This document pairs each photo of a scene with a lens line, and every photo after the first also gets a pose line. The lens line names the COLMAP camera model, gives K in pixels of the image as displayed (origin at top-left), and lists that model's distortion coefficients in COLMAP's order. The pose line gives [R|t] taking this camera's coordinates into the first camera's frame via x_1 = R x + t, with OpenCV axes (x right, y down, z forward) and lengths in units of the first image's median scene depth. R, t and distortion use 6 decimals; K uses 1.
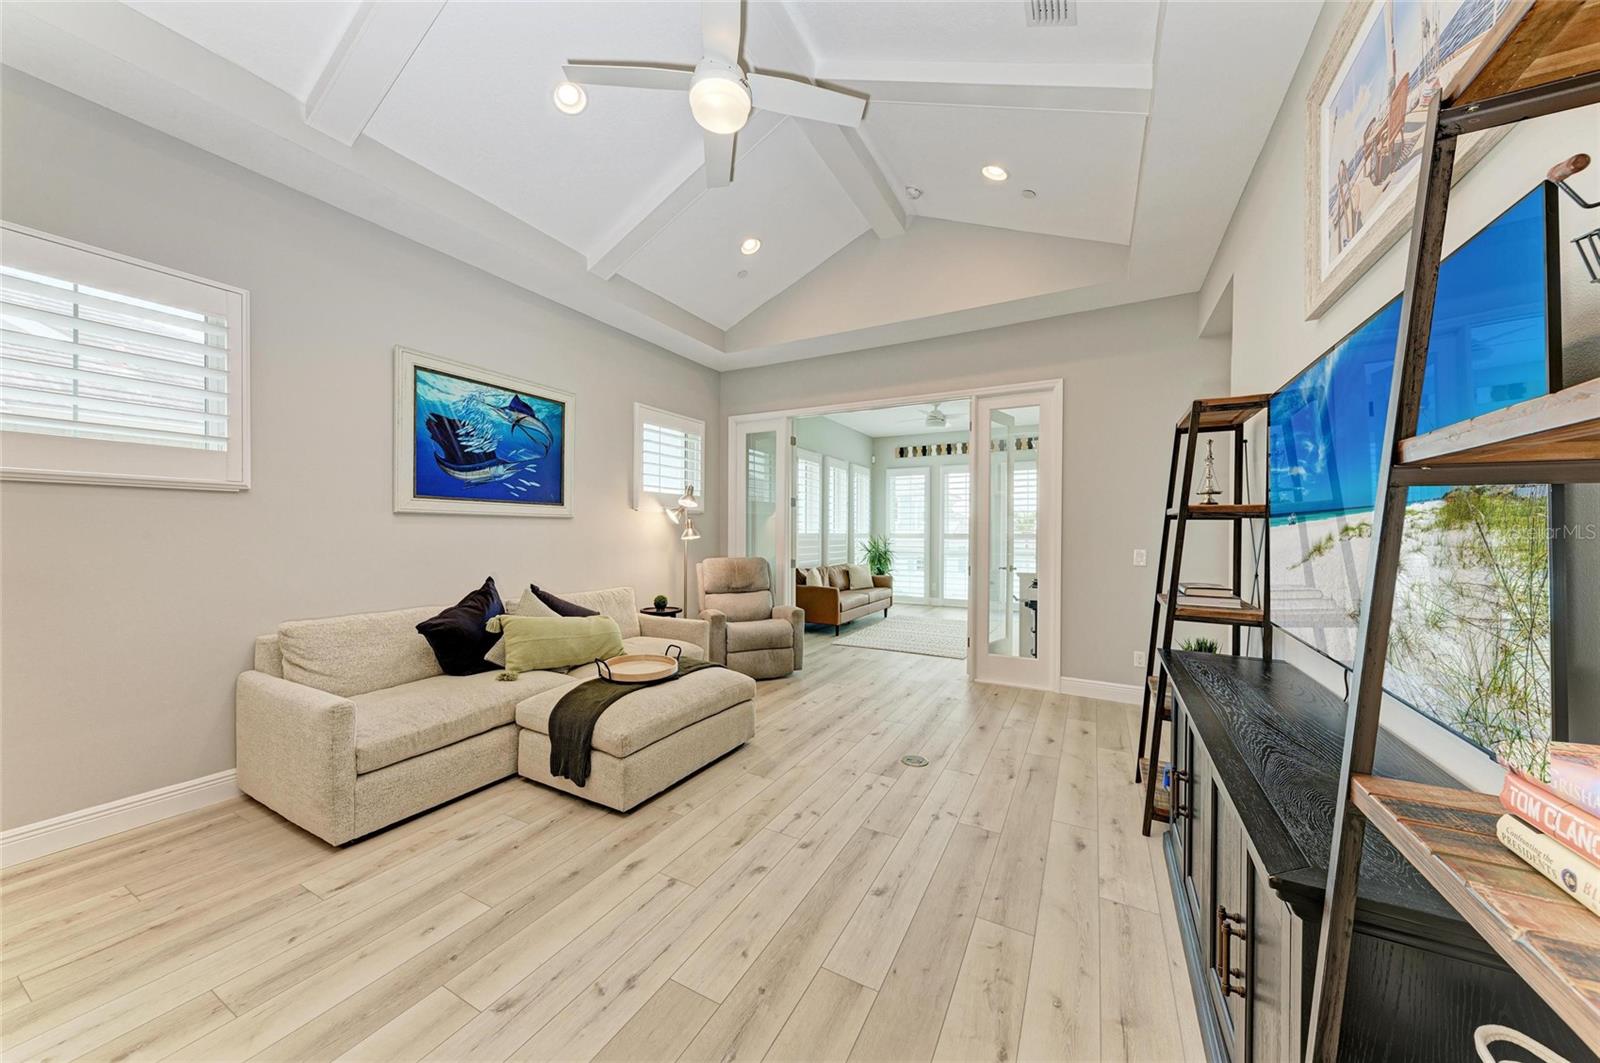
lens RADIAL K [[535.6, 0, 804.1], [0, 535.6, 530.0], [0, 0, 1]] dist [0.010956, 0.000038]
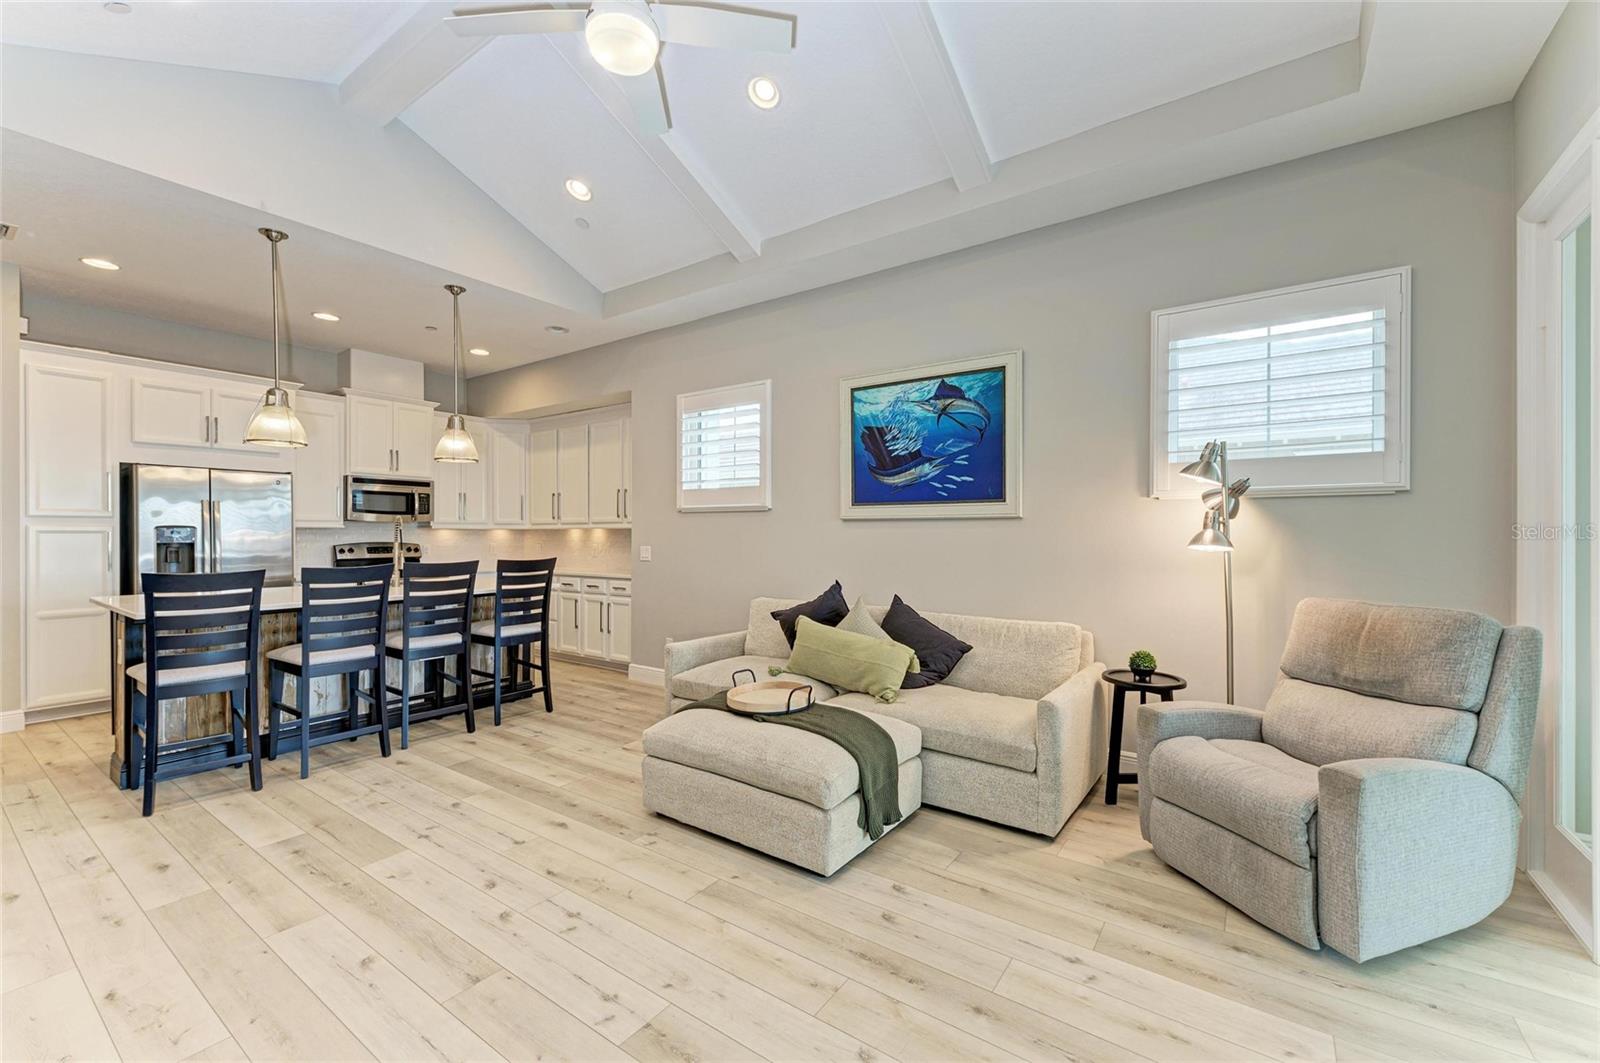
lens RADIAL K [[649.3, 0, 807.1], [0, 649.3, 534.4], [0, 0, 1]] dist [0.012000, -0.002232]
pose [[-0.118313, -0.003637, -0.992970, 0.541021], [0.002097, 0.999990, -0.003913, 0.004150], [0.992974, -0.002545, -0.118304, 0.906077]]
